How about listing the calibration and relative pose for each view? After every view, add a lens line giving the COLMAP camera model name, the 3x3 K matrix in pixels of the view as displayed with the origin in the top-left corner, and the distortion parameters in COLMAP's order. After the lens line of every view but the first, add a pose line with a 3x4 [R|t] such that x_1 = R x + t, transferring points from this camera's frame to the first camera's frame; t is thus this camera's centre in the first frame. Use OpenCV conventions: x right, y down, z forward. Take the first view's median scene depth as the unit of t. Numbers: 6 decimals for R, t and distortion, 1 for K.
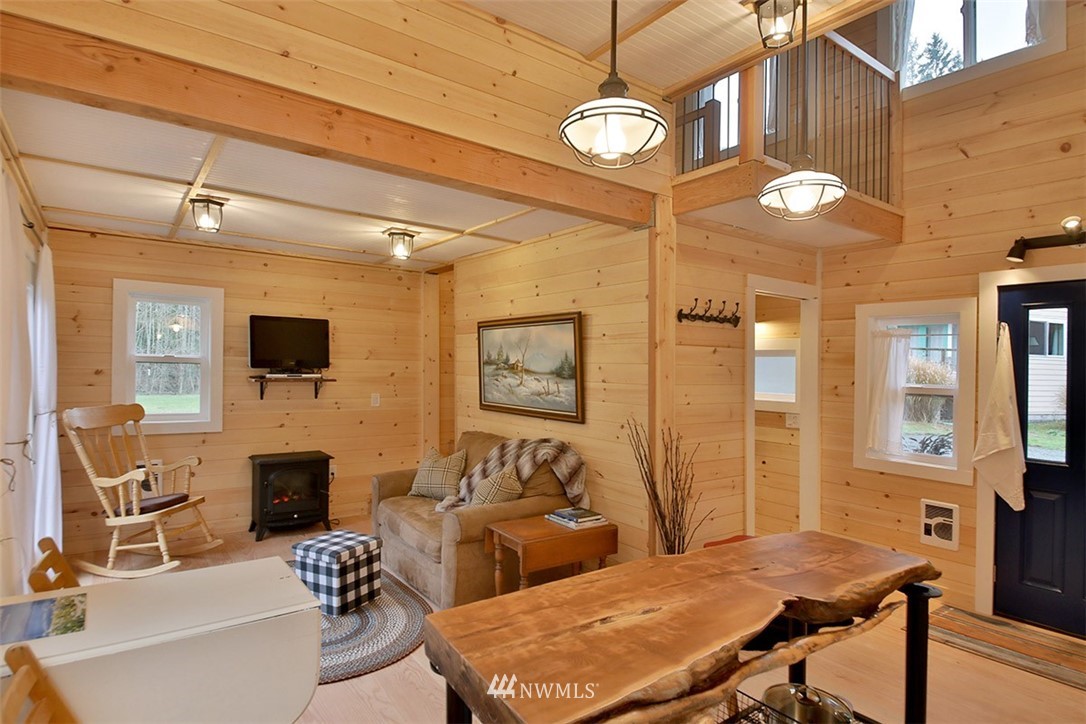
lens RADIAL K [[583.4, 0, 537.4], [0, 583.4, 350.5], [0, 0, 1]] dist [-0.001377, -0.000687]
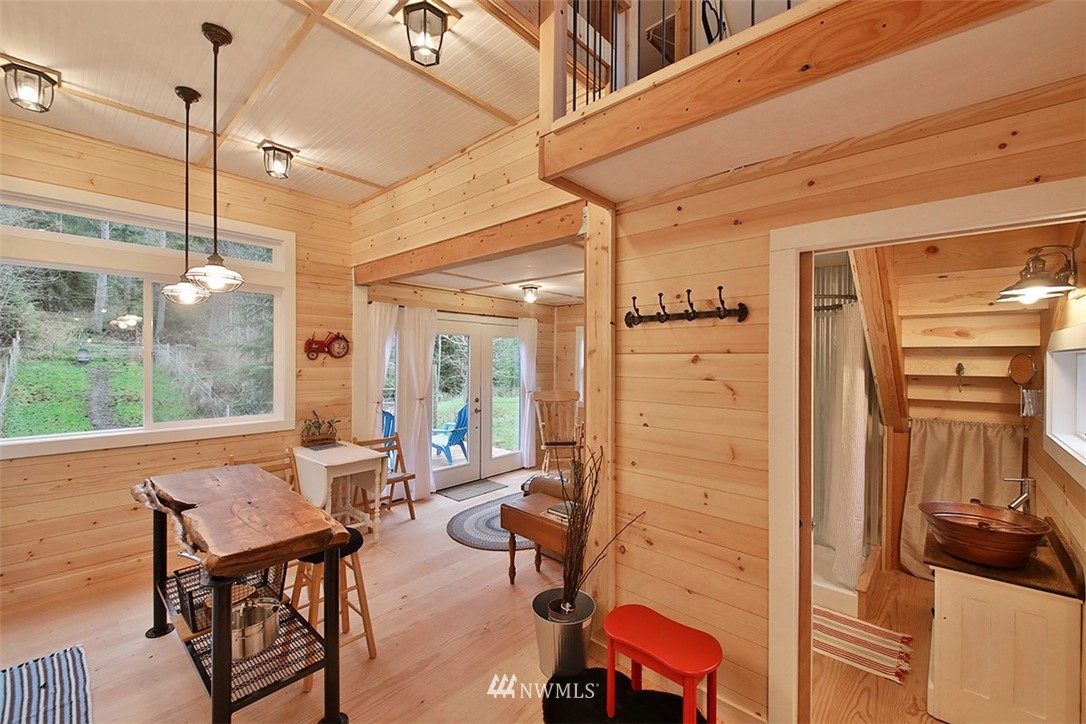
lens RADIAL K [[430.5, 0, 548.0], [0, 430.5, 343.2], [0, 0, 1]] dist [0.001737, -0.008429]
pose [[0.210847, -0.050559, -0.976211, 0.767365], [0.025035, 0.998613, -0.046312, 0.000982], [0.977198, -0.014675, 0.211821, 0.693088]]
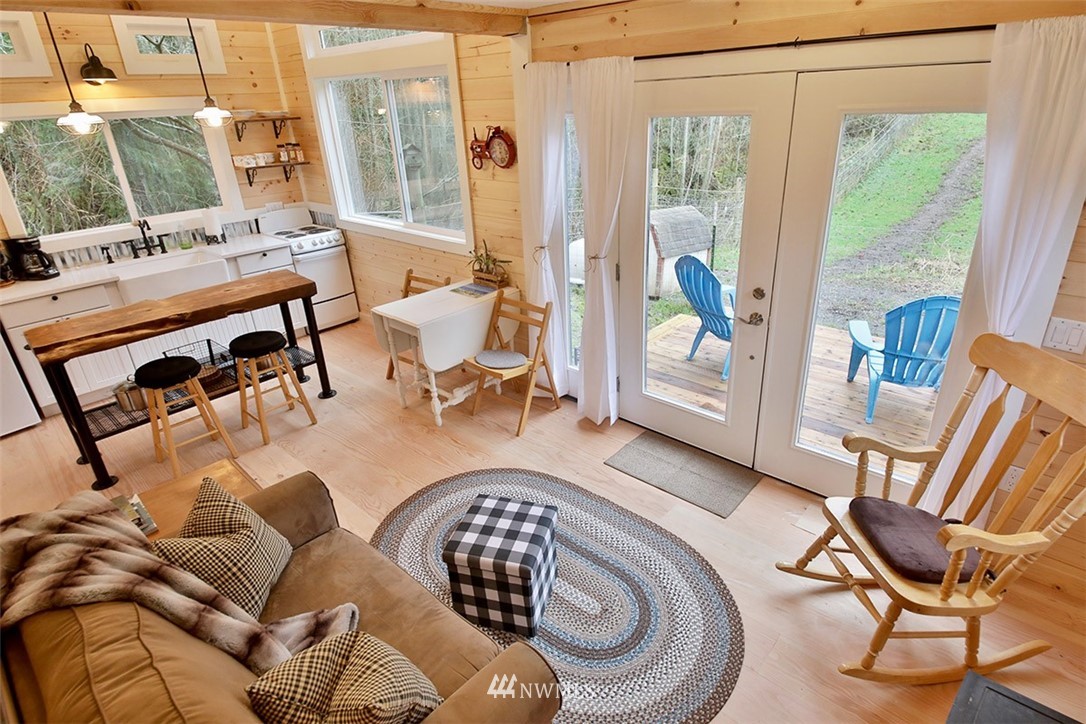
lens RADIAL K [[575.0, 0, 546.2], [0, 575.0, 359.2], [0, 0, 1]] dist [0.038562, -0.037855]
pose [[-0.979710, 0.098015, -0.174819, -0.276604], [0.024132, 0.923602, 0.382593, -0.096413], [0.198963, 0.370612, -0.907227, 1.411266]]
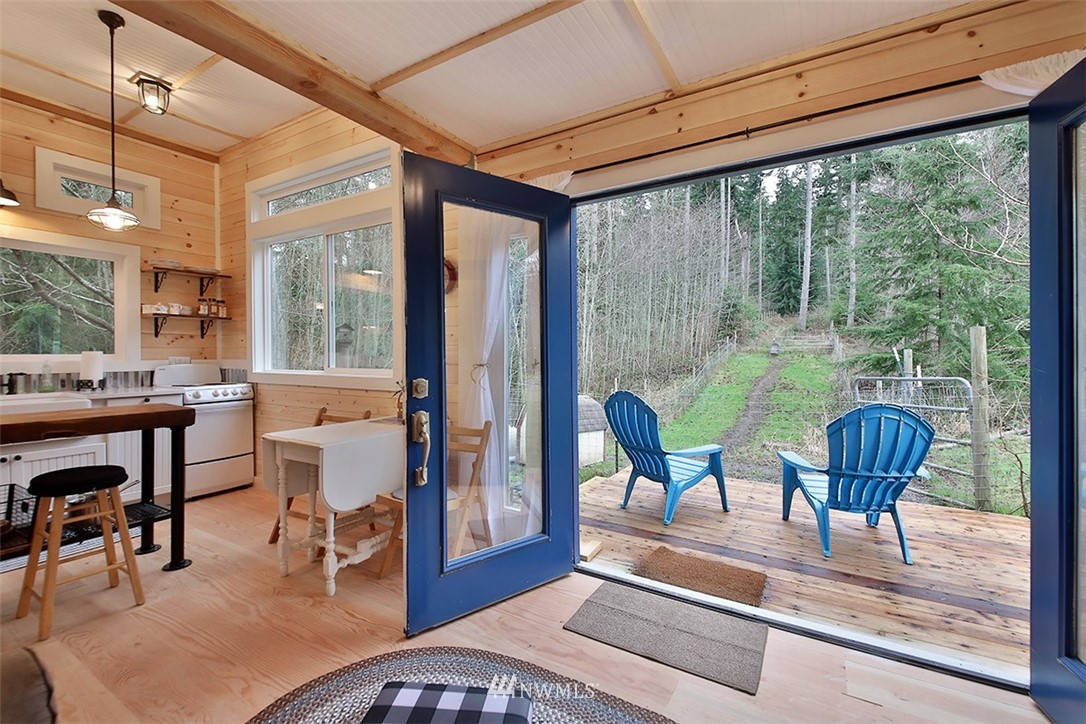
lens RADIAL K [[457.4, 0, 551.4], [0, 457.4, 350.5], [0, 0, 1]] dist [0.040167, -0.029007]
pose [[-0.918736, -0.024052, -0.394140, -0.276299], [-0.009728, 0.999219, -0.038300, 0.094788], [0.394753, -0.031354, -0.918252, 1.175298]]
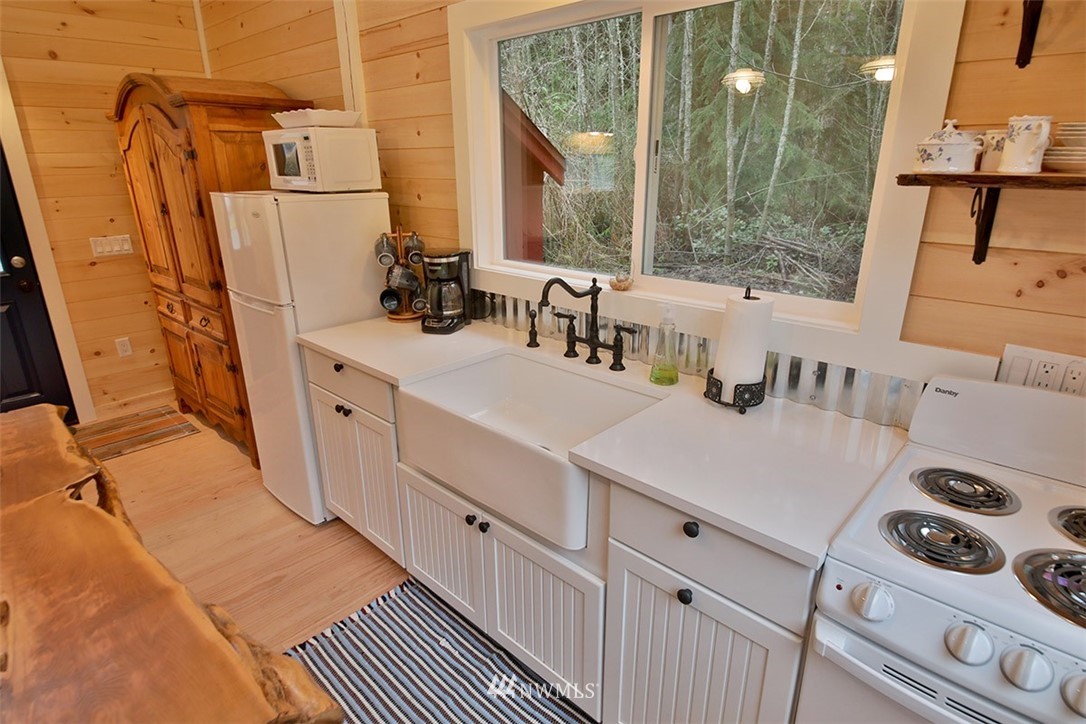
lens RADIAL K [[573.0, 0, 537.4], [0, 573.0, 373.9], [0, 0, 1]] dist [0.042328, -0.035124]
pose [[-0.180227, -0.356161, 0.916879, -0.152181], [-0.023552, 0.933439, 0.357963, -0.019064], [-0.983343, 0.042920, -0.176619, 0.186390]]
